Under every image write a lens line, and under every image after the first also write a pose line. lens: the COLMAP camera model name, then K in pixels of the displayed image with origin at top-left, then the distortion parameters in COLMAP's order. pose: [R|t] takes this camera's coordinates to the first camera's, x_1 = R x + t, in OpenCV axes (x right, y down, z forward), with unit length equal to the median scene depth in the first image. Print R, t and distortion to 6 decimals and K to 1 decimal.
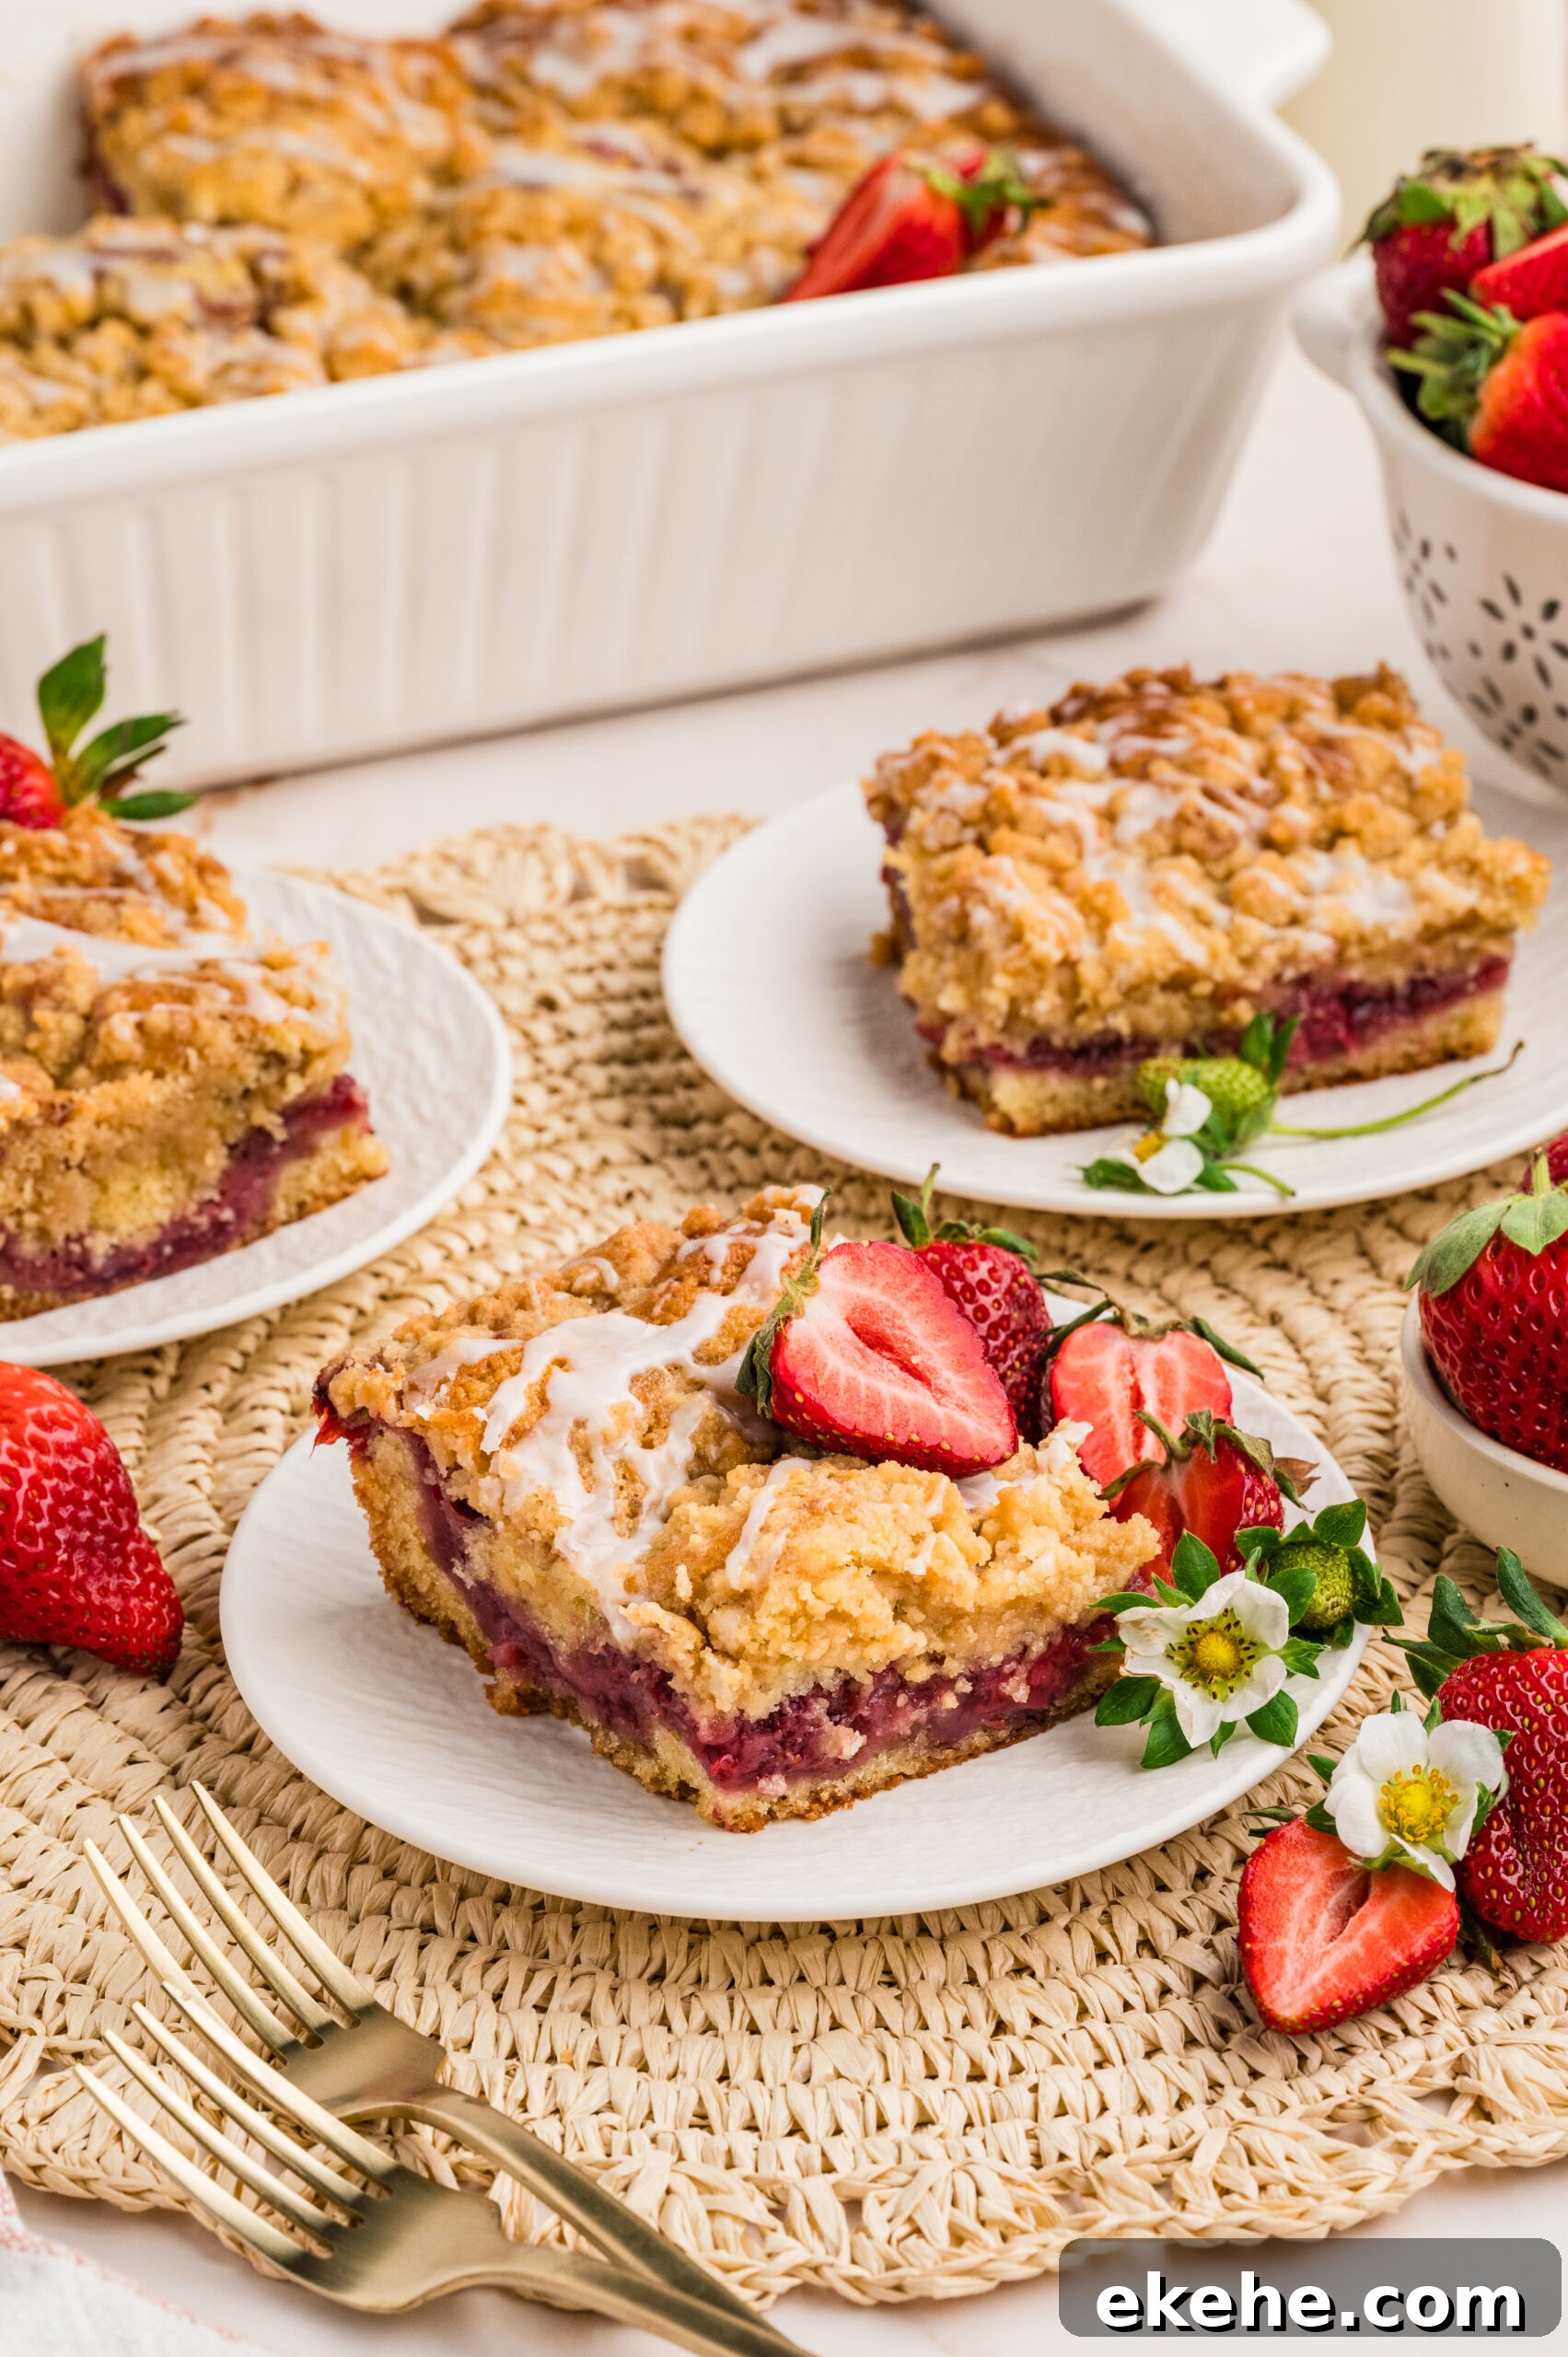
lens RADIAL K [[8459.0, 0, 779.9], [0, 8459.0, 895.3], [0, 0, 1]] dist [-0.089938, 2.728485]
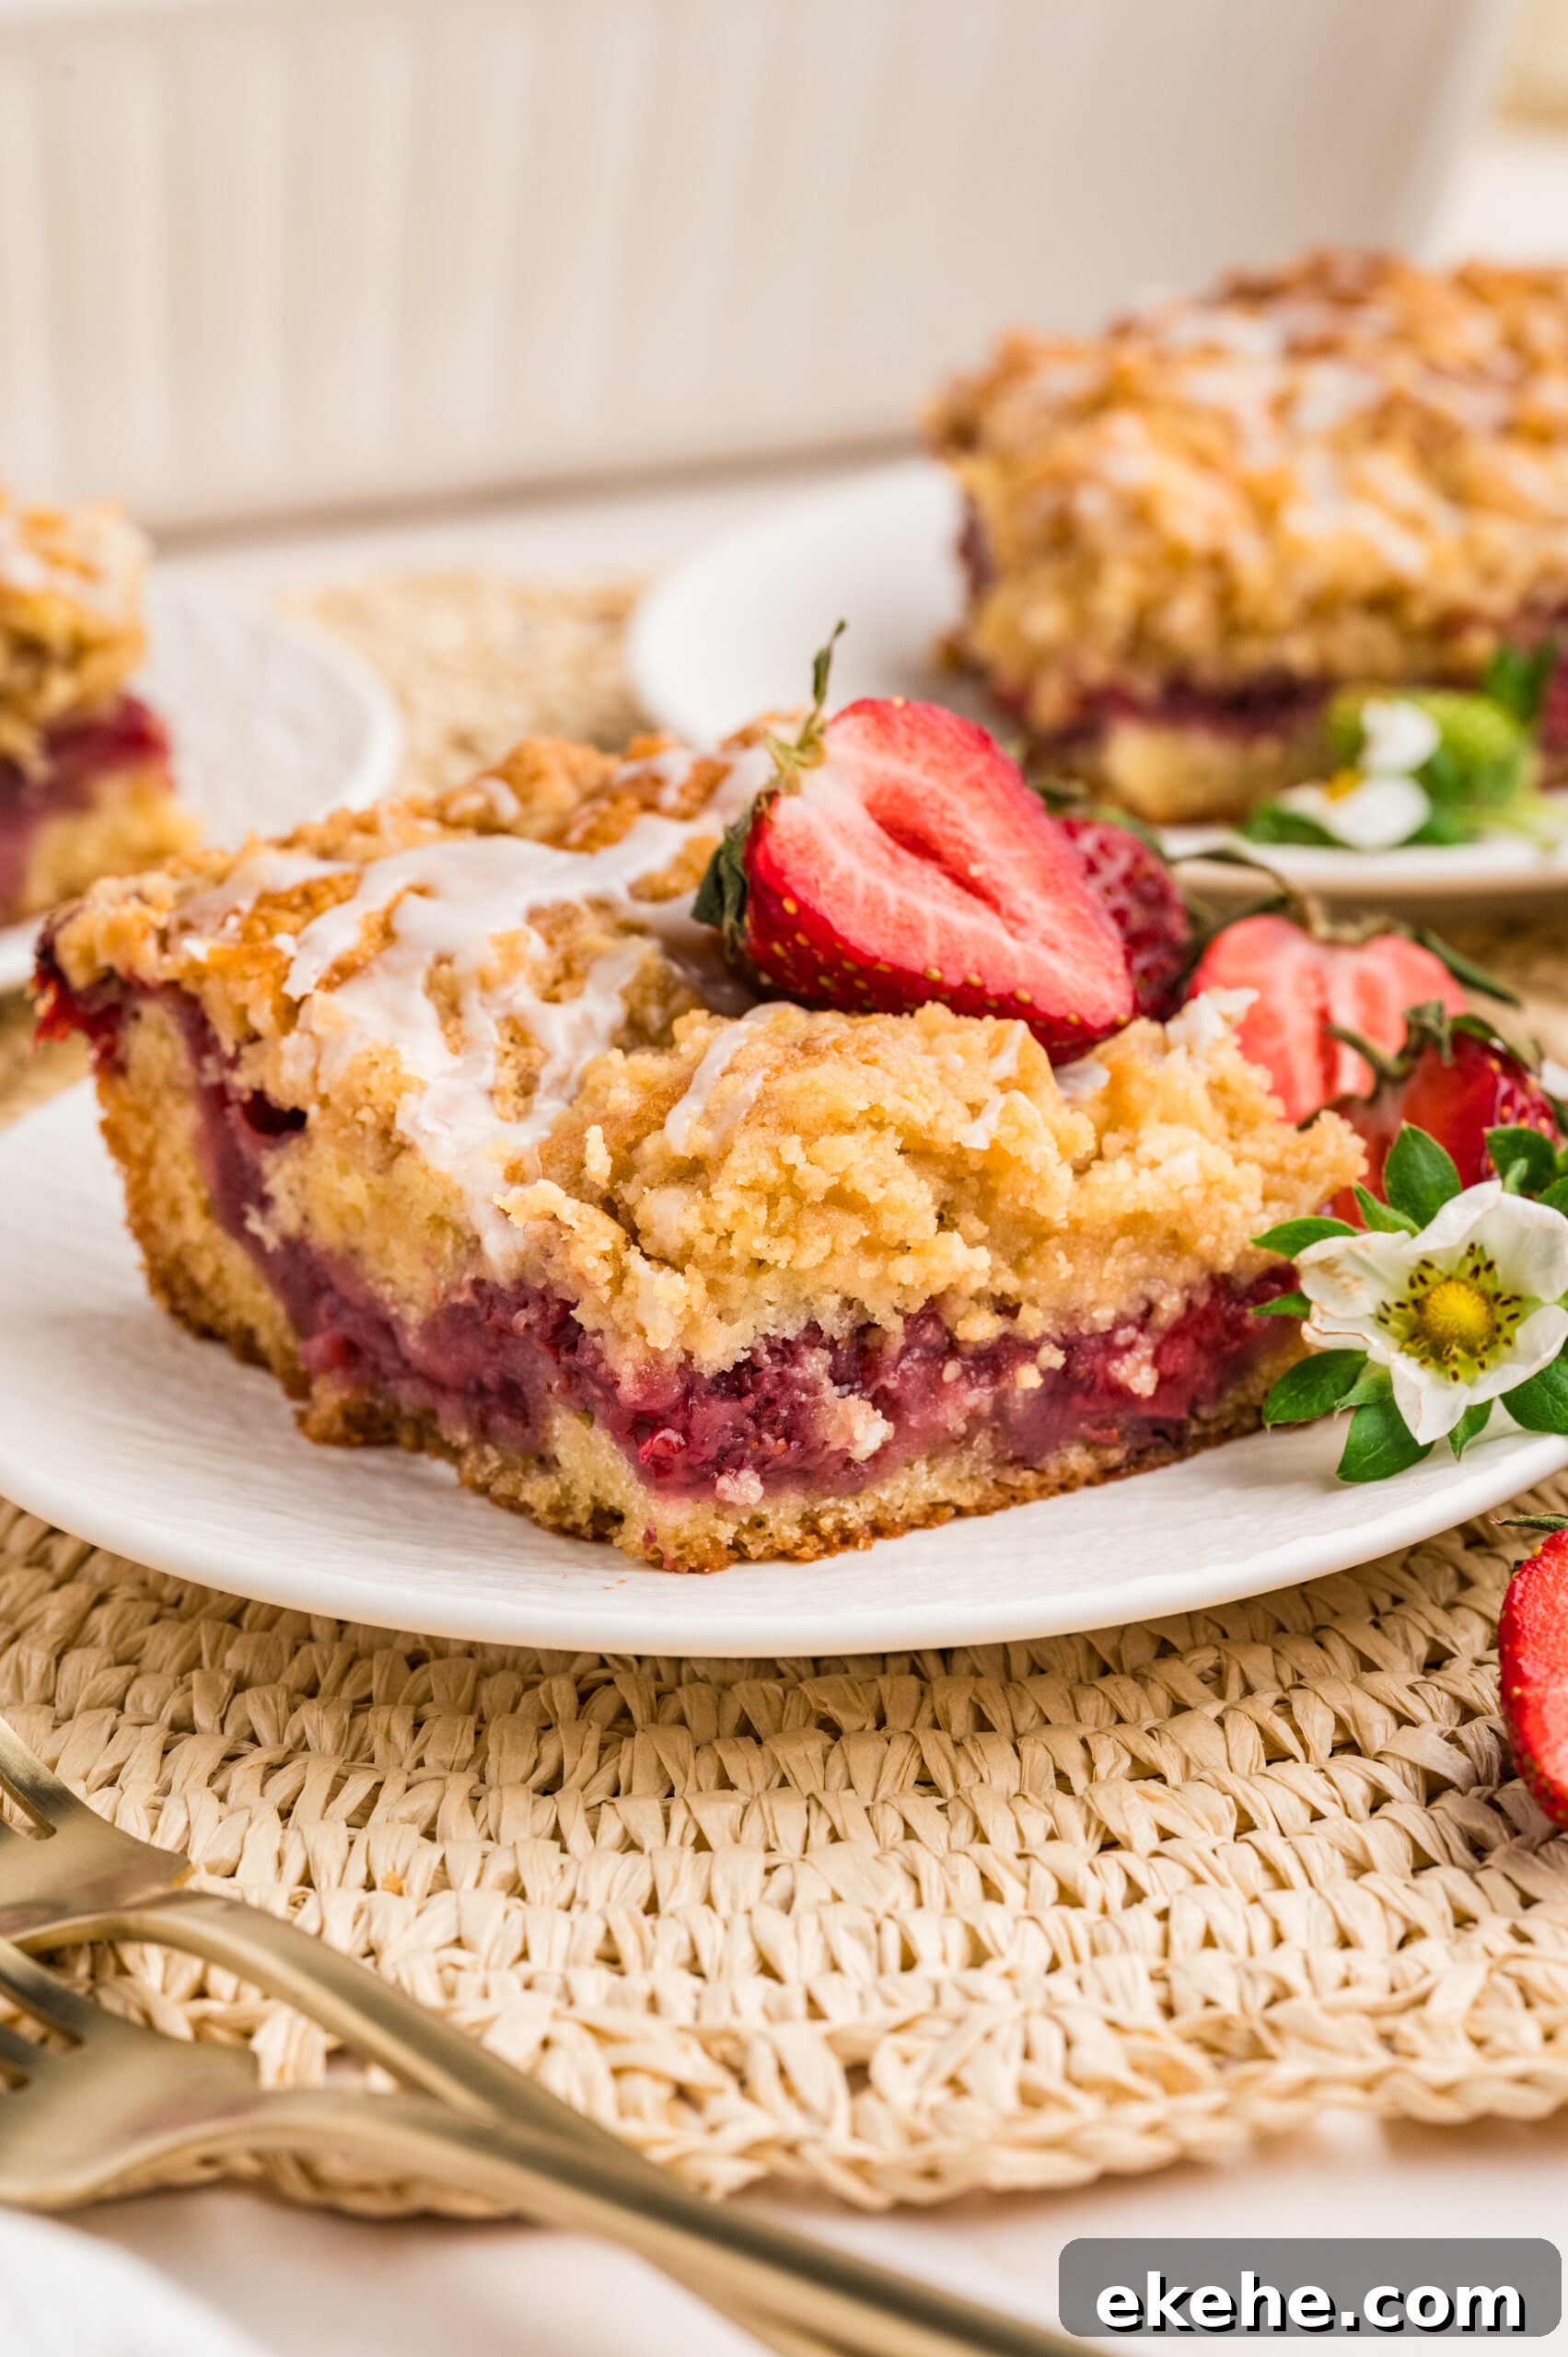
lens RADIAL K [[8459.0, 0, 779.9], [0, 8459.0, 895.3], [0, 0, 1]] dist [-0.089938, 2.728485]
pose [[0.999789, 0.001262, -0.020506, 0.014433], [-0.004470, 0.987562, -0.157166, 0.157373], [0.020052, 0.157225, 0.987359, 0.378355]]
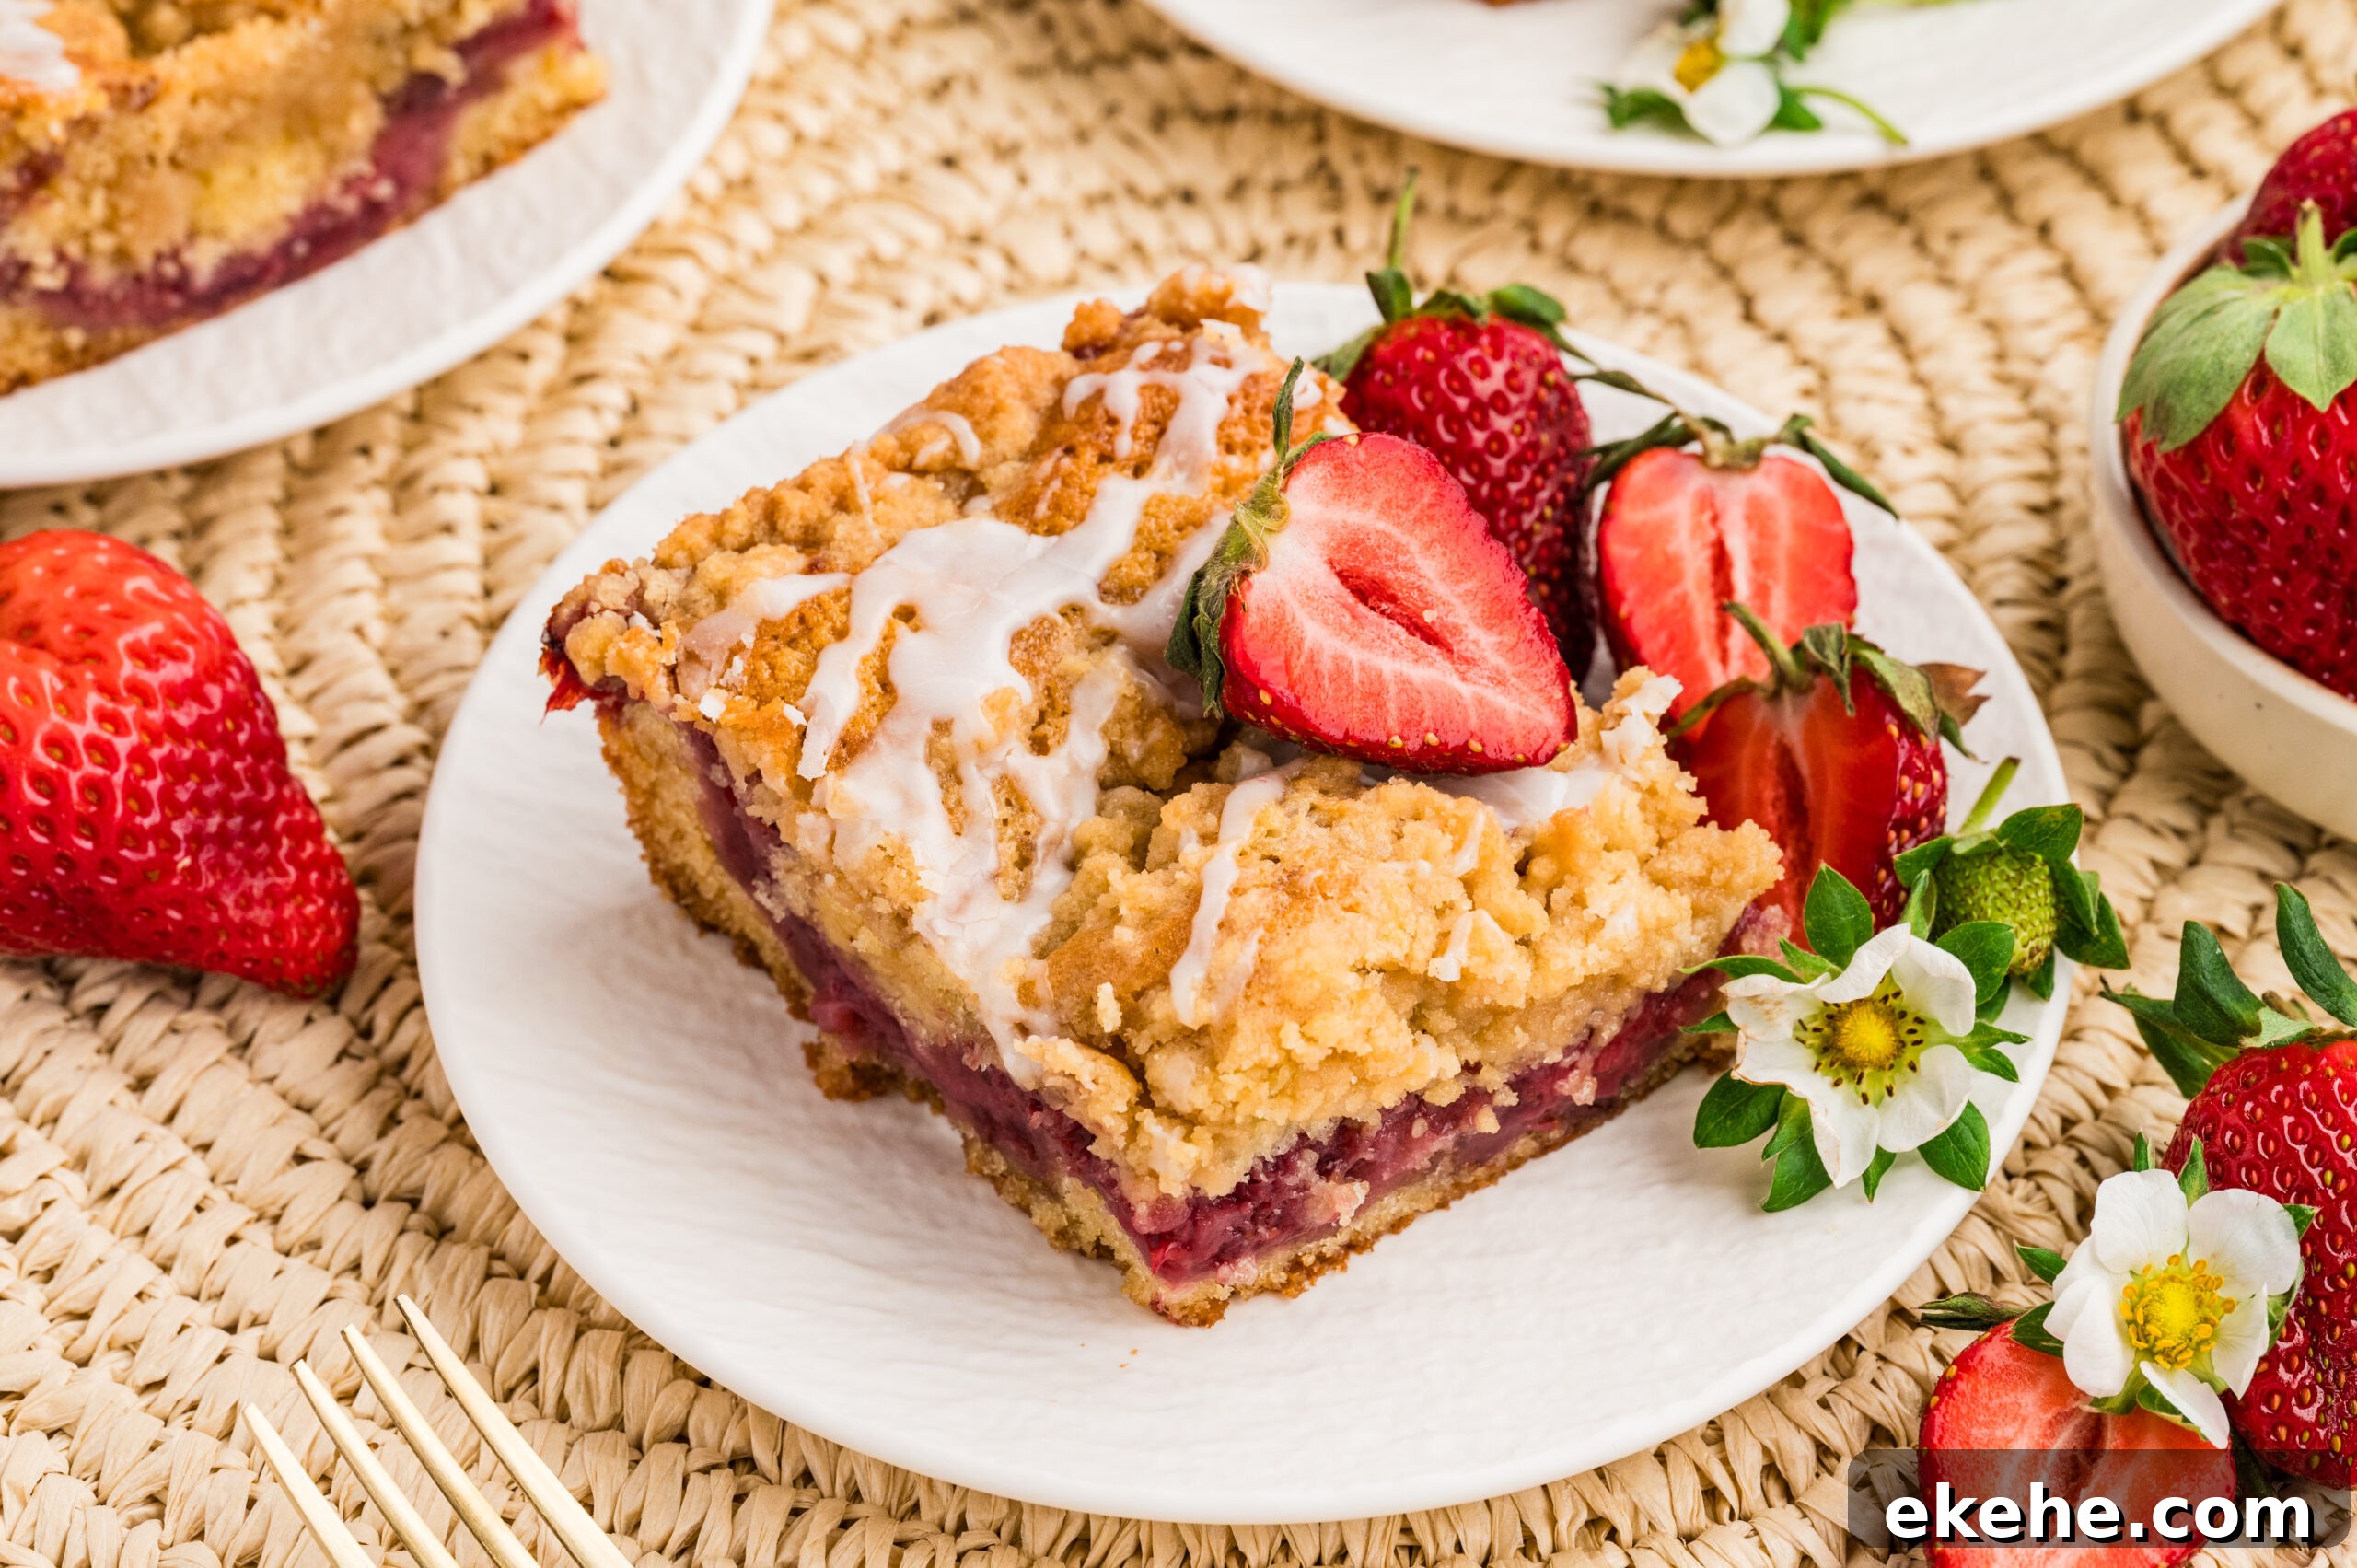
lens RADIAL K [[8459.0, 0, 1185.8], [0, 8459.0, 861.2], [0, 0, 1]] dist [-0.089938, 2.728485]
pose [[0.998740, -0.022707, 0.044759, -0.034891], [0.007177, 0.947252, 0.320408, -0.146355], [-0.049674, -0.319683, 0.946222, 0.350945]]
